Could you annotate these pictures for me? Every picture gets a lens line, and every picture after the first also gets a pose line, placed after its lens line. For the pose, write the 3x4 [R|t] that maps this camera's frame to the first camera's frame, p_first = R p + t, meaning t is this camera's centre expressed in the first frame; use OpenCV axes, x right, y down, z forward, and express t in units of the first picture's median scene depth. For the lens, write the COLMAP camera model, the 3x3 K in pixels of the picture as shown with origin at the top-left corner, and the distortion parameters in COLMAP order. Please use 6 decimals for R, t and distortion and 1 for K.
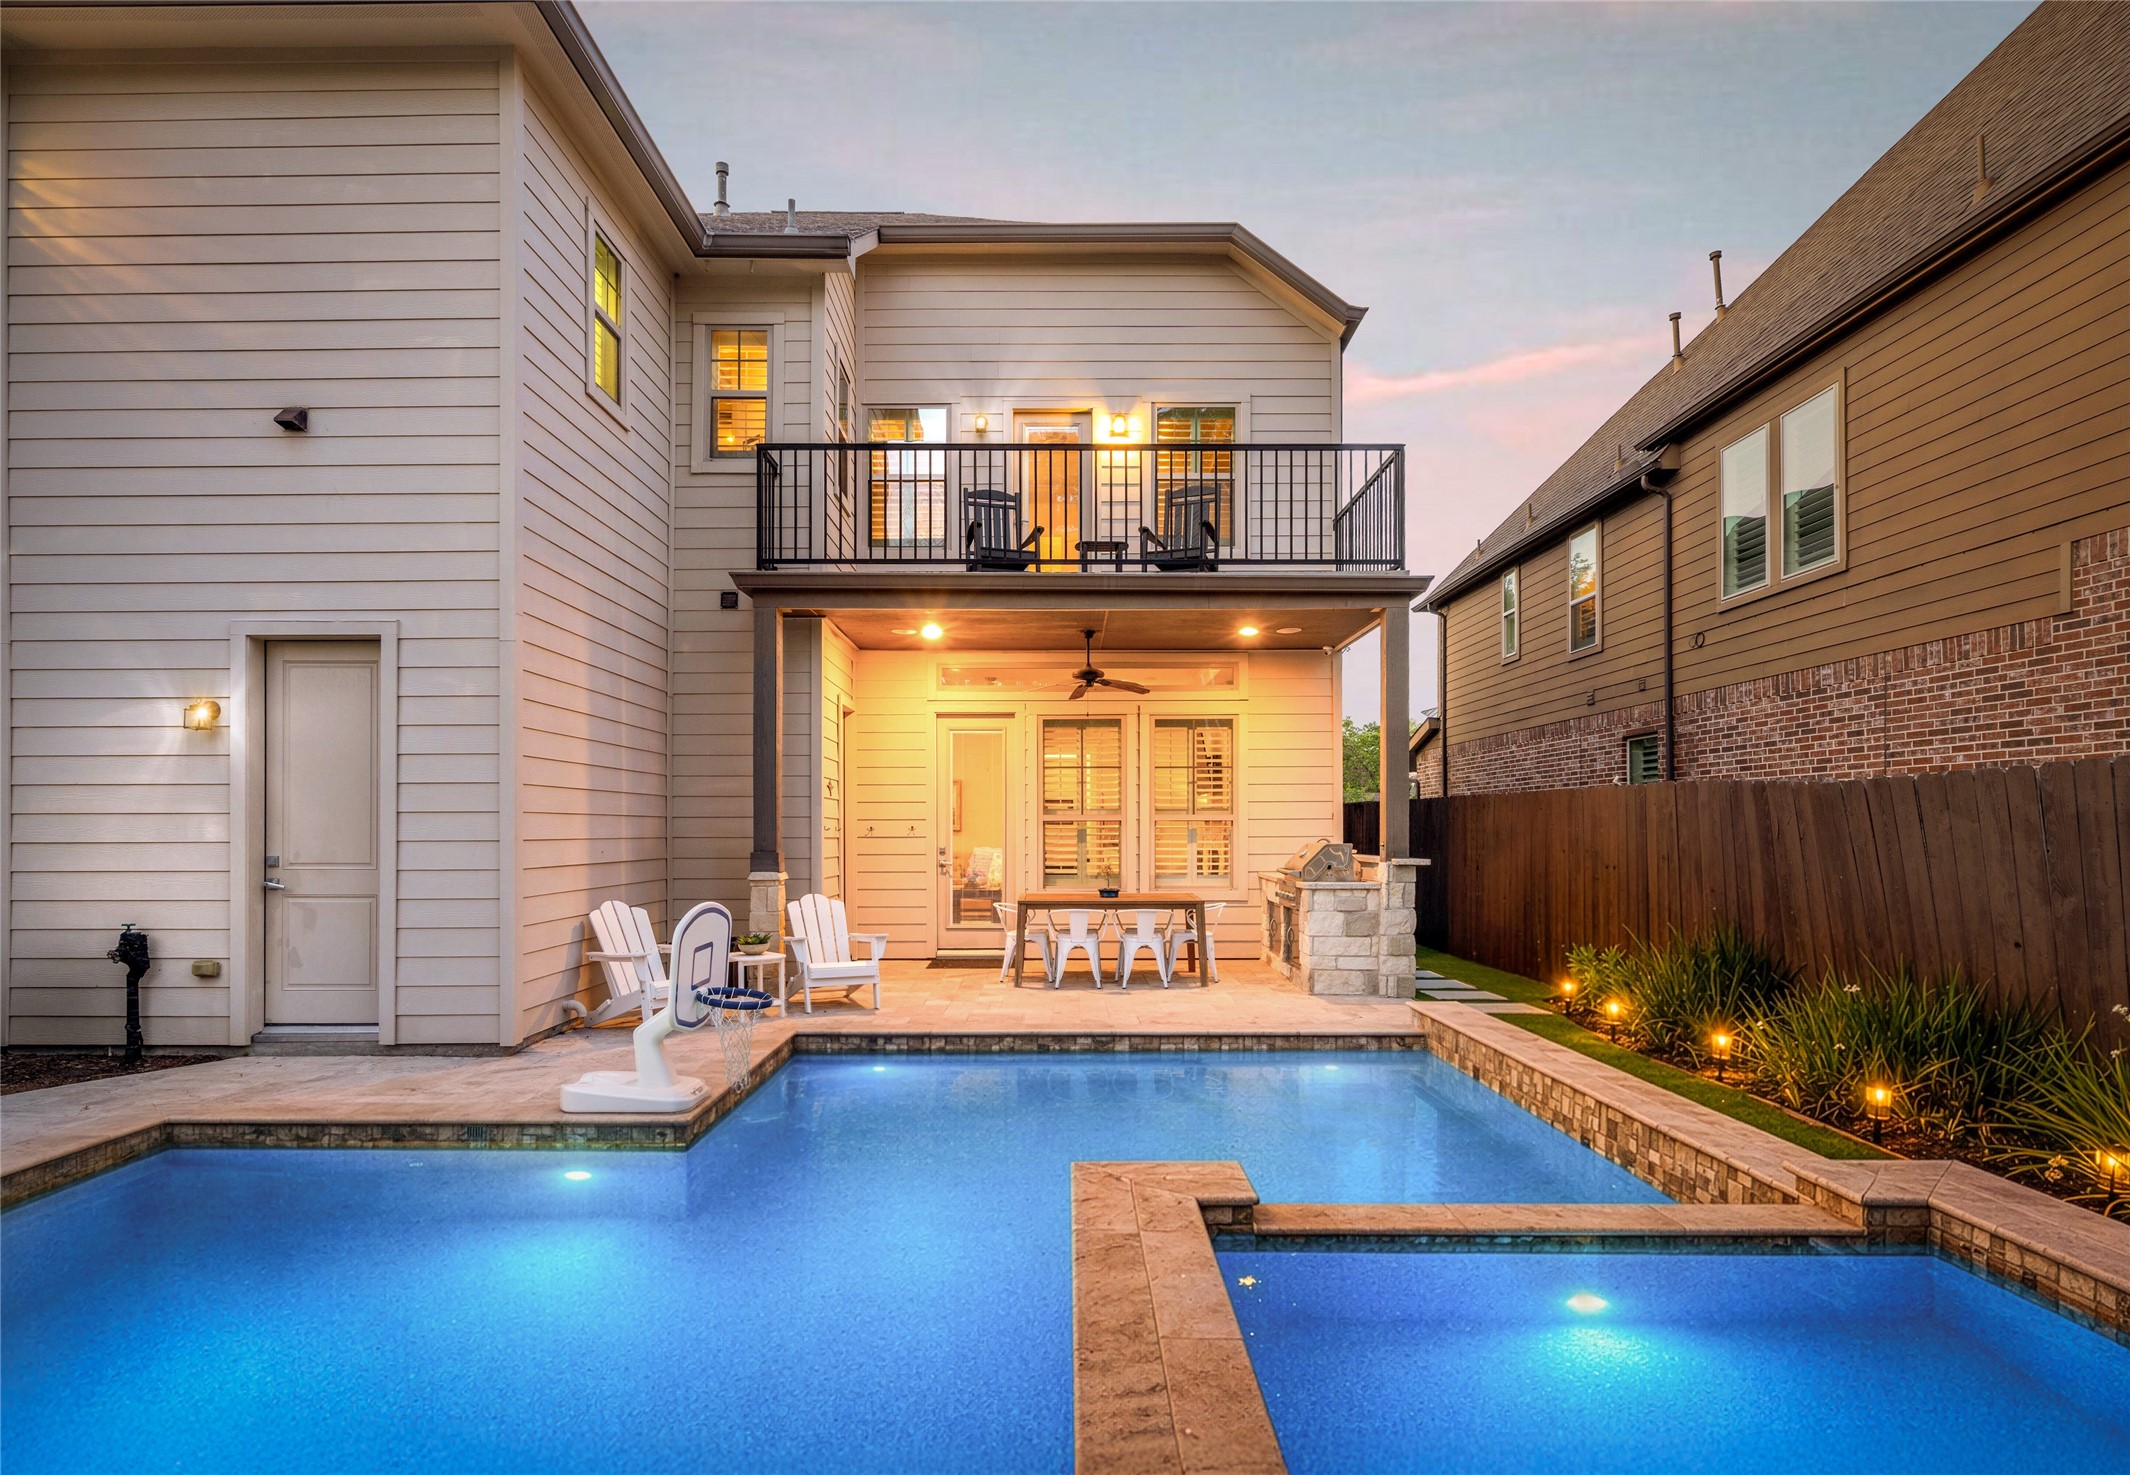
lens RADIAL K [[1158.4, 0, 1060.7], [0, 1158.4, 836.0], [0, 0, 1]] dist [-0.004018, -0.001220]
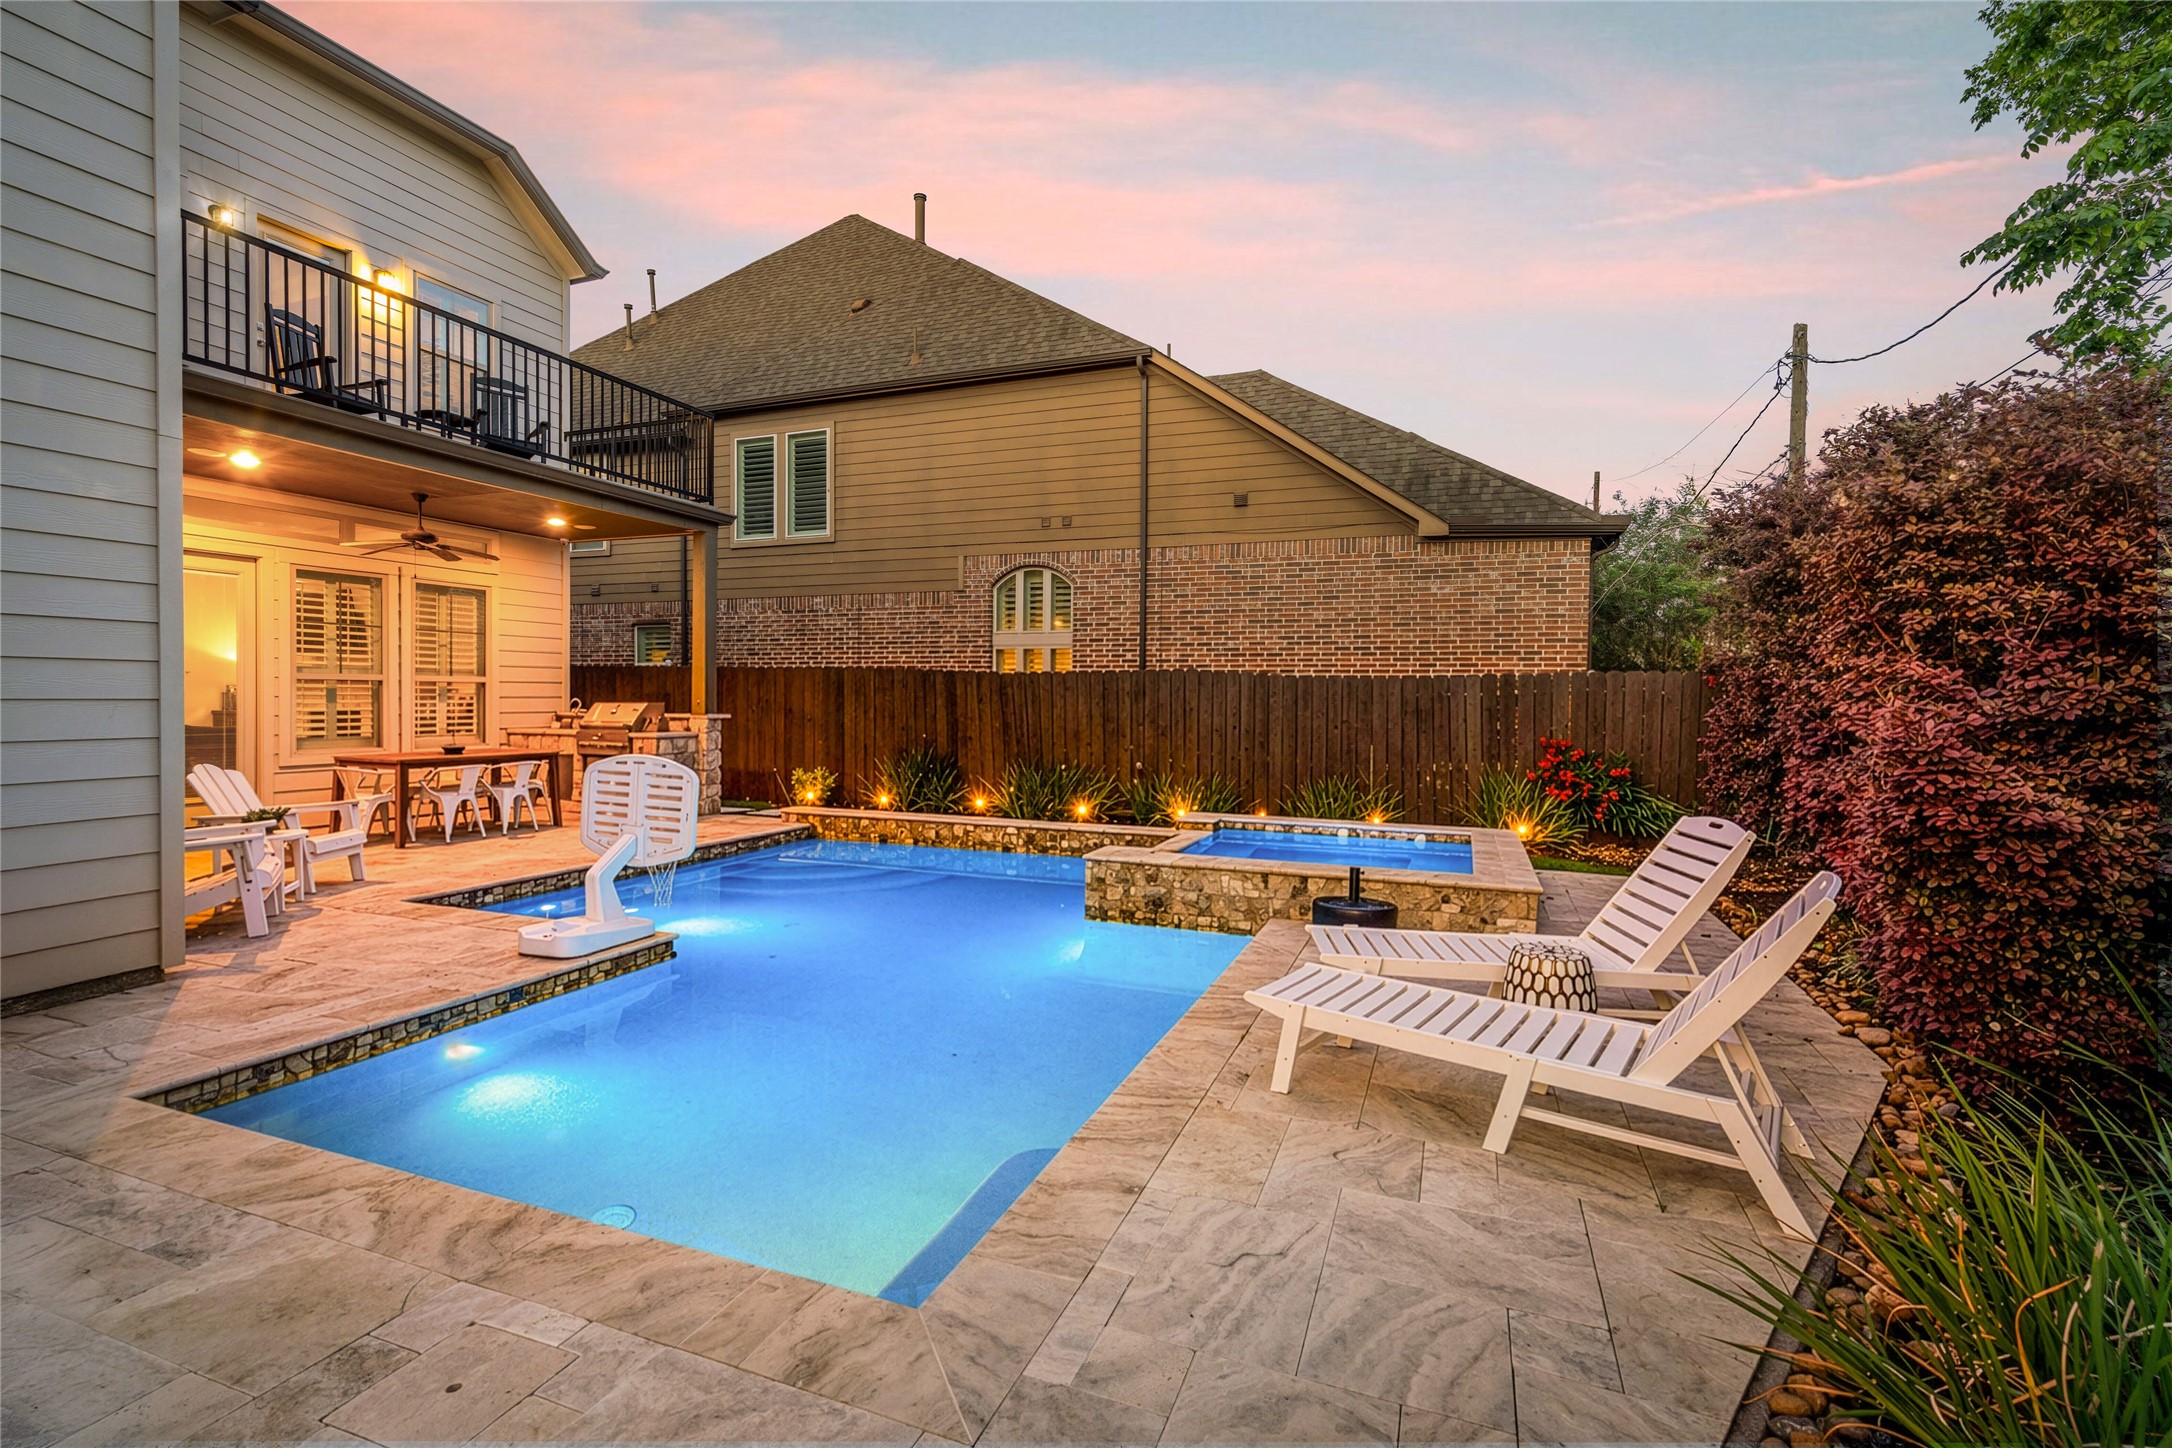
lens RADIAL K [[991.9, 0, 1078.4], [0, 991.9, 717.0], [0, 0, 1]] dist [0.099456, -0.000022]
pose [[0.383918, -0.015962, 0.923229, -0.634499], [-0.006036, 0.999786, 0.019795, -0.003823], [-0.923347, -0.013172, 0.383740, 0.113959]]
